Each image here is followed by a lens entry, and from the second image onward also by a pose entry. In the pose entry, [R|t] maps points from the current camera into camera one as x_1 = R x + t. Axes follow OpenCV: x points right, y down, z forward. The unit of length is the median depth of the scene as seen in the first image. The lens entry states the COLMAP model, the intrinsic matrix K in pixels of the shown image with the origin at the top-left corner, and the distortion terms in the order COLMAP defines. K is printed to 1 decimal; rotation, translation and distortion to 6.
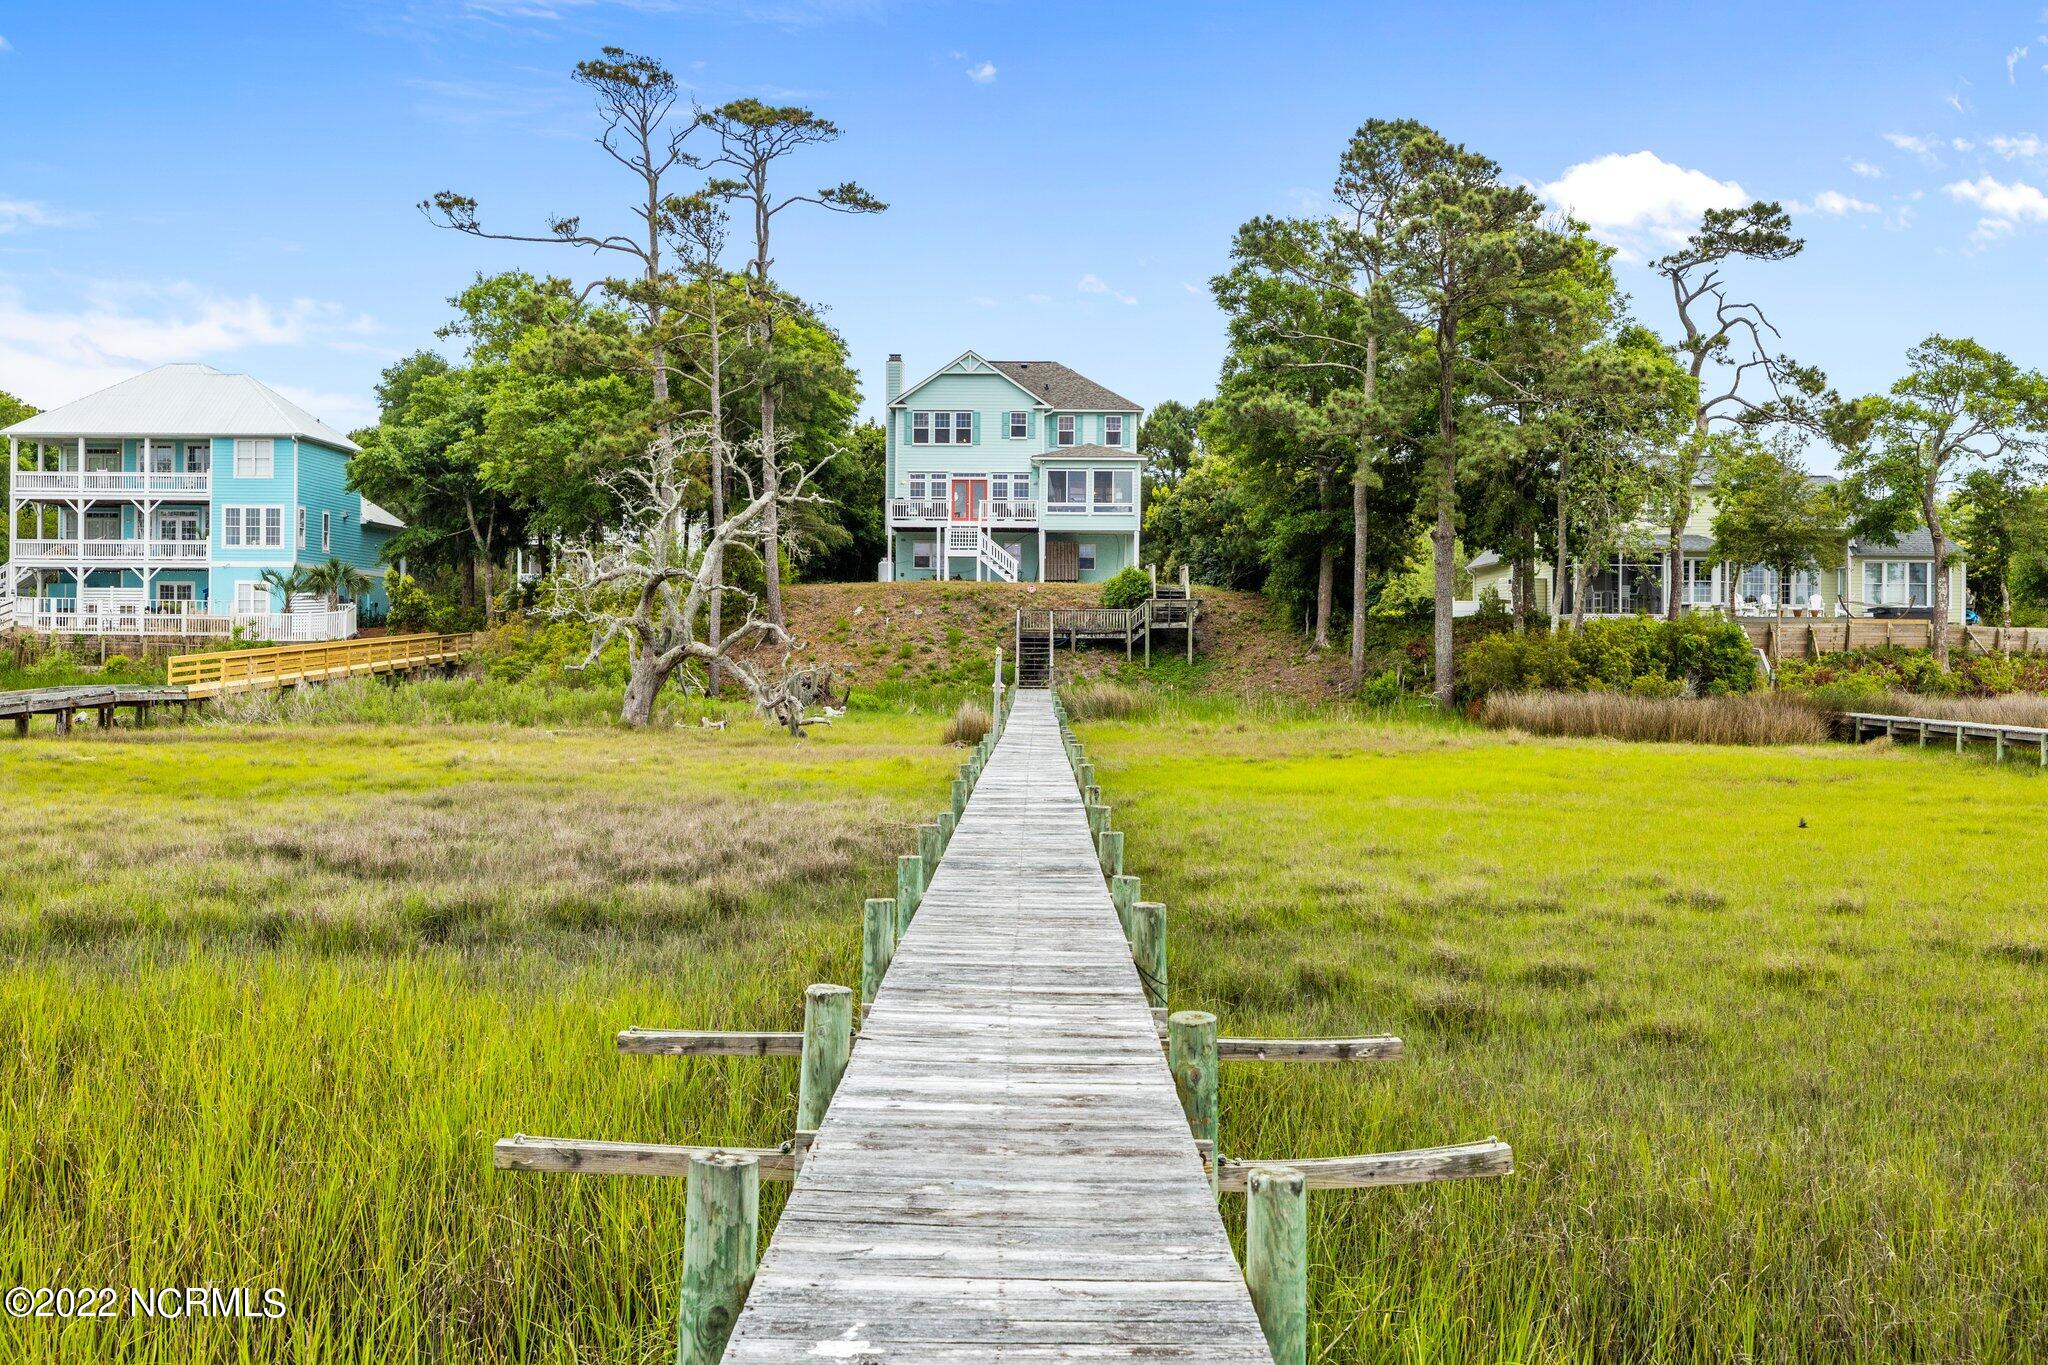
lens RADIAL K [[2009.2, 0, 1024.0], [0, 2009.2, 682.5], [0, 0, 1]] dist [-0.000291, 0.013715]
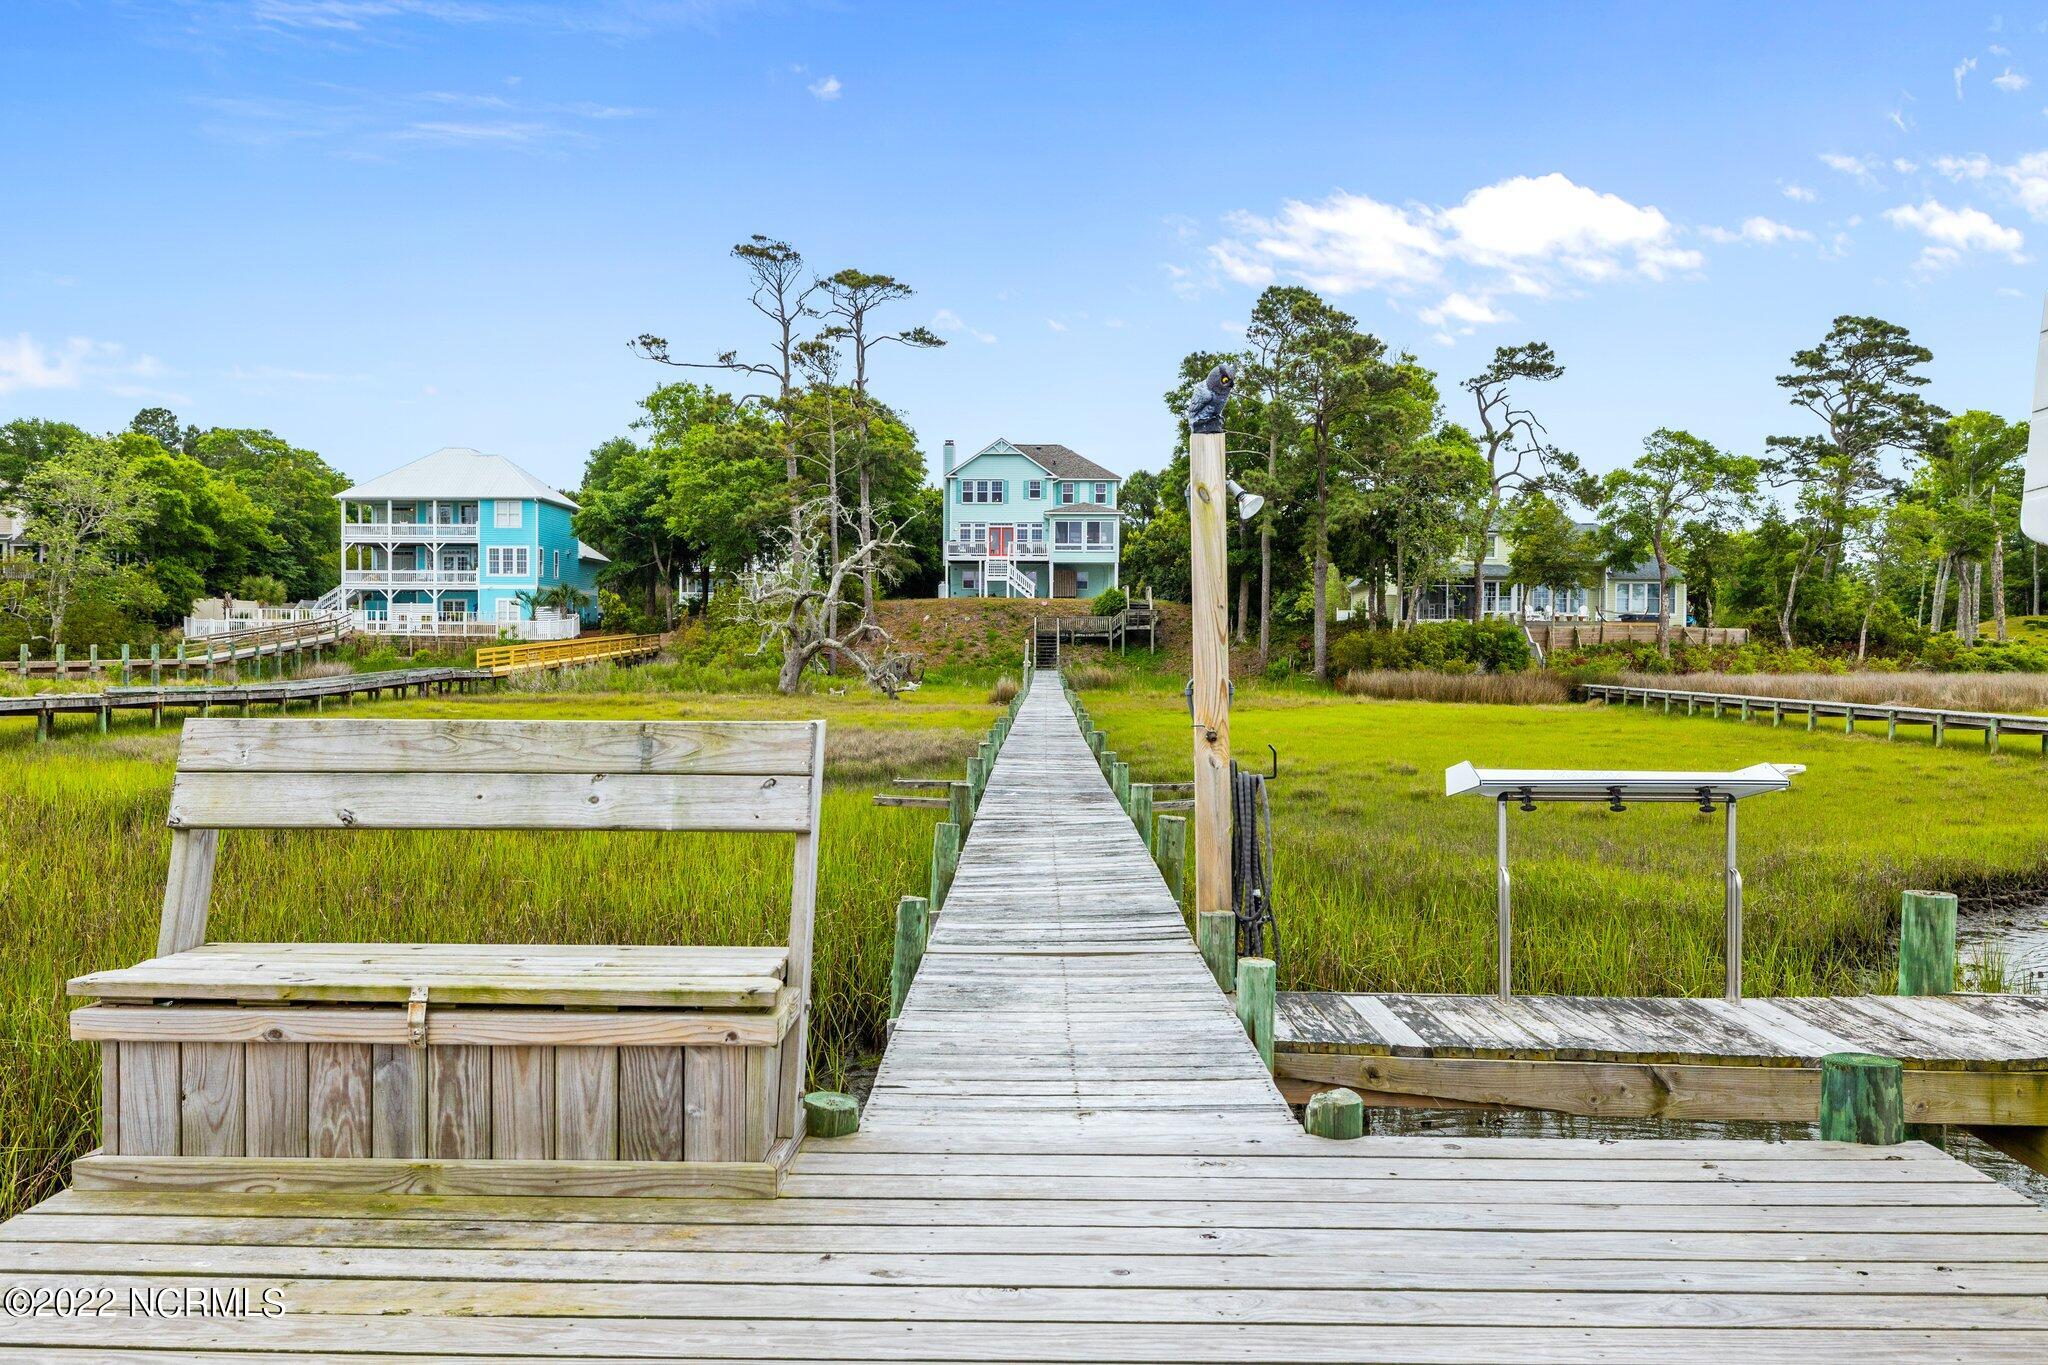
lens RADIAL K [[1565.7, 0, 1028.4], [0, 1565.7, 687.9], [0, 0, 1]] dist [-0.006315, -0.001550]
pose [[0.999984, -0.001908, -0.005327, -0.001940], [0.001955, 0.999960, 0.008729, 0.005536], [0.005310, -0.008739, 0.999948, -0.145128]]
